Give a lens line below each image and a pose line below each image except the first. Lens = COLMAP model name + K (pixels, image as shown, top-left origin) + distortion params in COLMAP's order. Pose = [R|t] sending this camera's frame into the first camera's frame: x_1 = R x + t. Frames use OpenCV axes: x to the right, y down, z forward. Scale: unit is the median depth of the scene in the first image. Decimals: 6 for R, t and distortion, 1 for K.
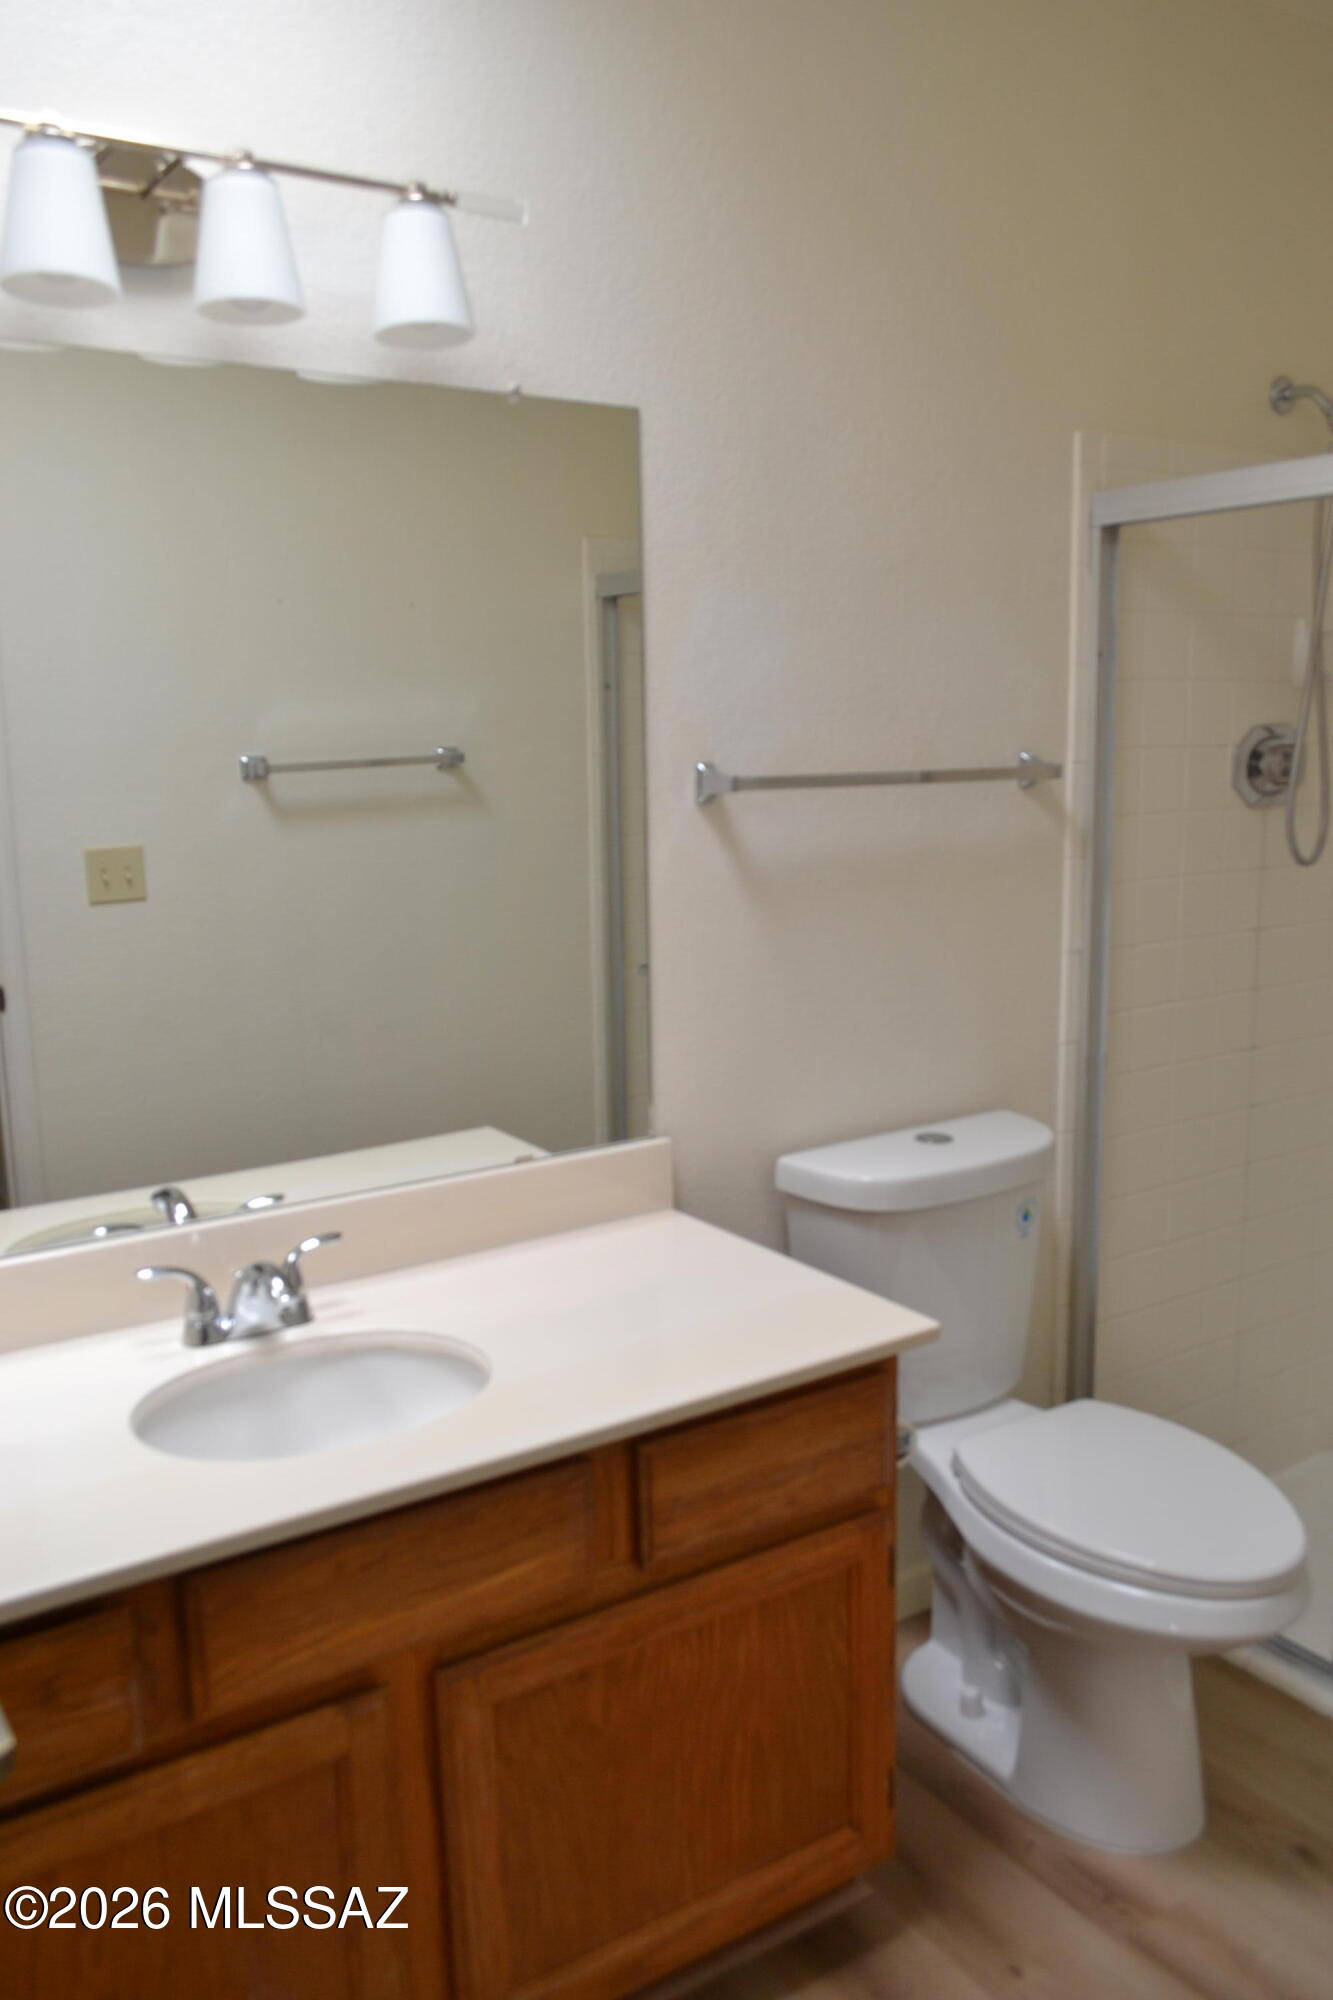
lens RADIAL K [[1600.4, 0, 666.0], [0, 1600.4, 1012.3], [0, 0, 1]] dist [-0.015907, 0.008634]
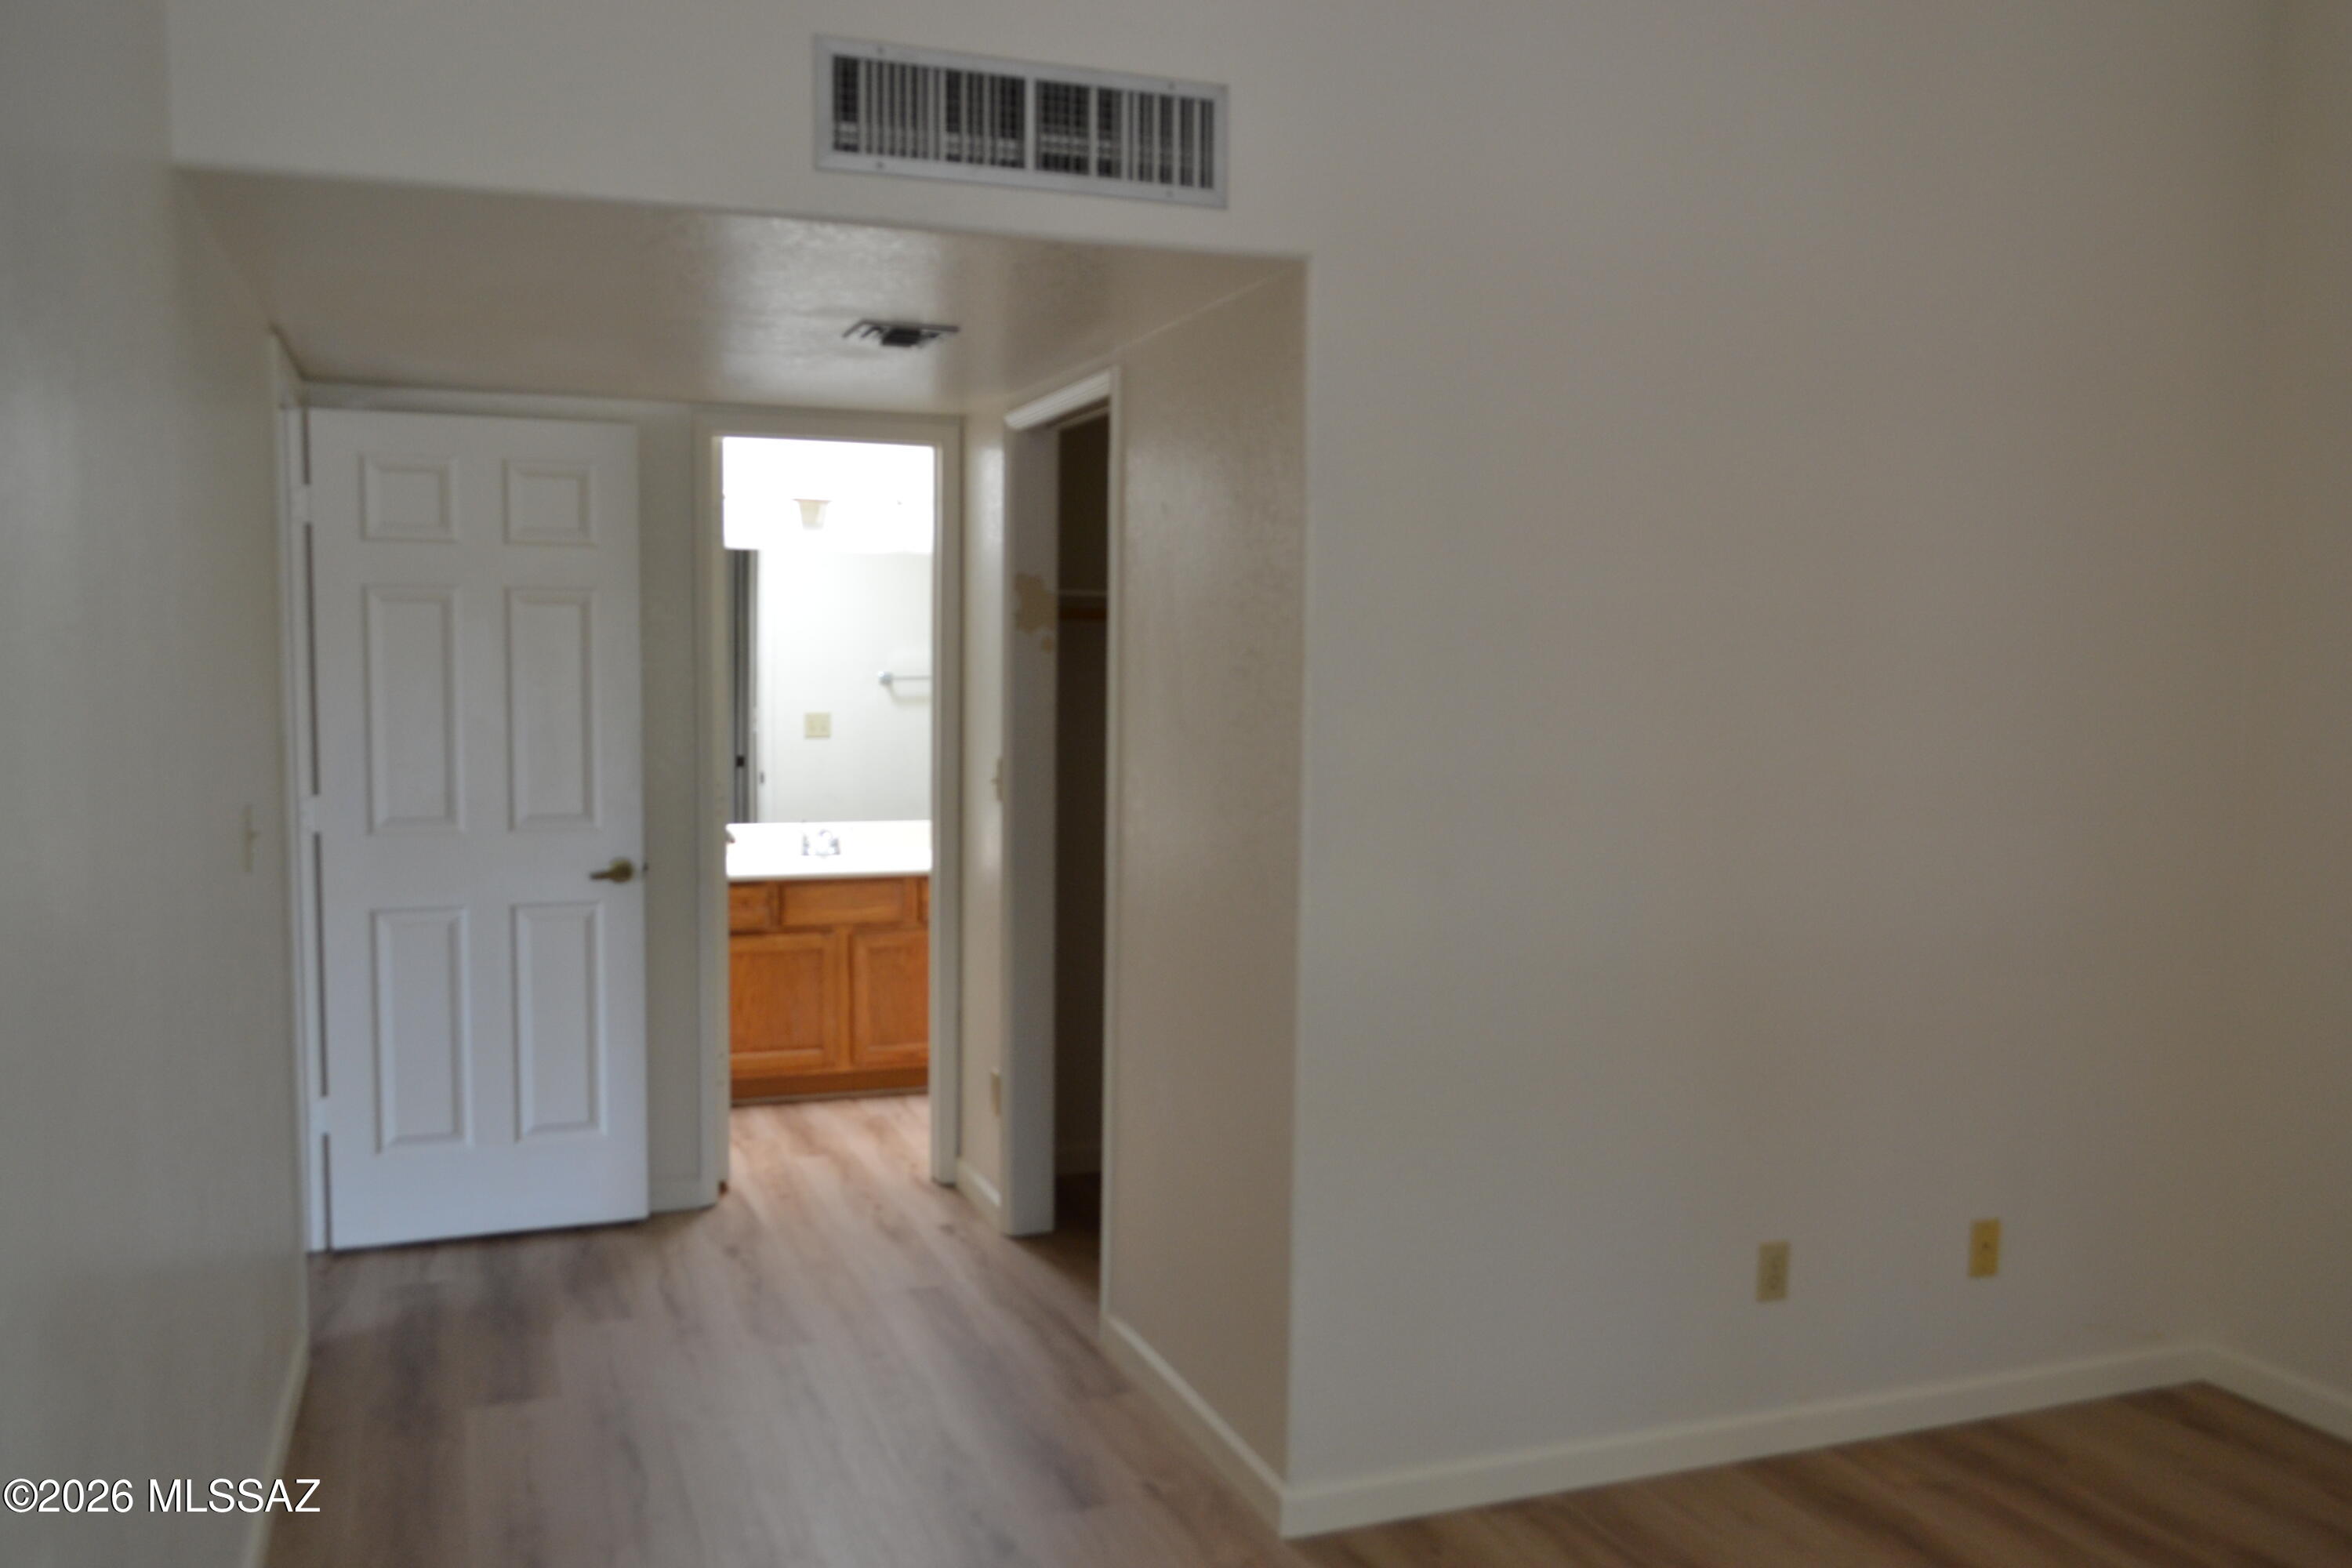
lens RADIAL K [[1882.1, 0, 1185.2], [0, 1882.1, 774.5], [0, 0, 1]] dist [-0.015907, 0.008634]
pose [[0.979286, 0.045824, -0.197226, 1.087421], [-0.068136, 0.991827, -0.107874, 0.371611], [0.190671, 0.119077, 0.974405, -2.312795]]
